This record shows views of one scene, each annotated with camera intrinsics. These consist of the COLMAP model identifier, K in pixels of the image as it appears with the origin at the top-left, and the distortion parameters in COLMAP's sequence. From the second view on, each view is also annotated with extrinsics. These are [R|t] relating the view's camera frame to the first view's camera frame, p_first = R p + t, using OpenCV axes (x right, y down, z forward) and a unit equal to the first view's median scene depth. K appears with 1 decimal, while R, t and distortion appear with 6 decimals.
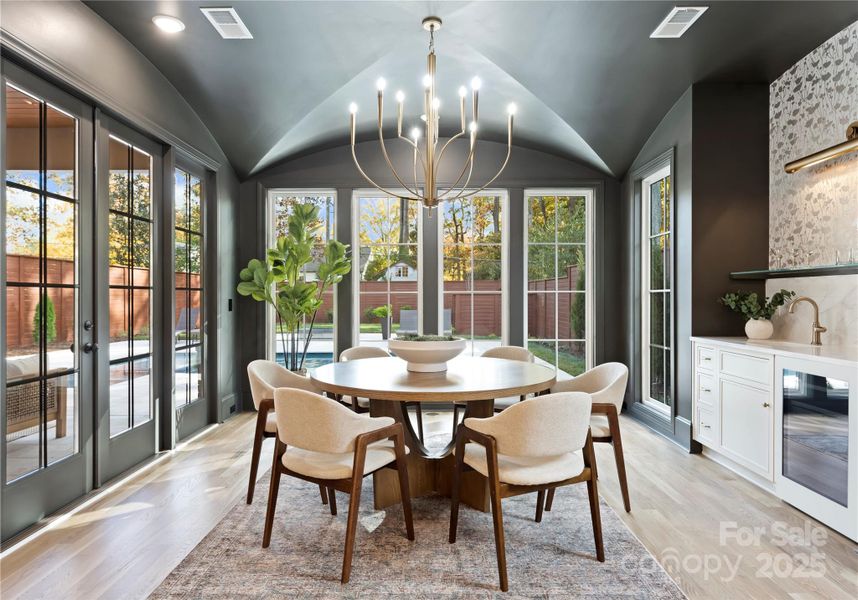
lens RADIAL K [[484.4, 0, 430.2], [0, 484.4, 300.3], [0, 0, 1]] dist [0.003107, -0.003168]
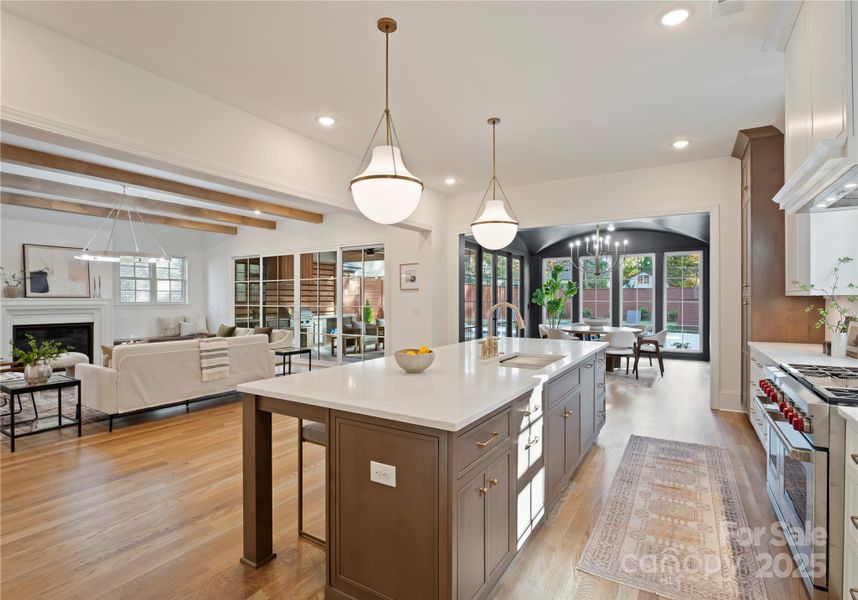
lens RADIAL K [[406.0, 0, 426.5], [0, 406.0, 301.3], [0, 0, 1]] dist [-0.023110, 0.002124]
pose [[0.835521, 0.002947, -0.549450, 0.300702], [-0.004772, 0.999987, -0.001894, -0.011854], [0.549437, 0.004205, 0.835524, -1.043762]]
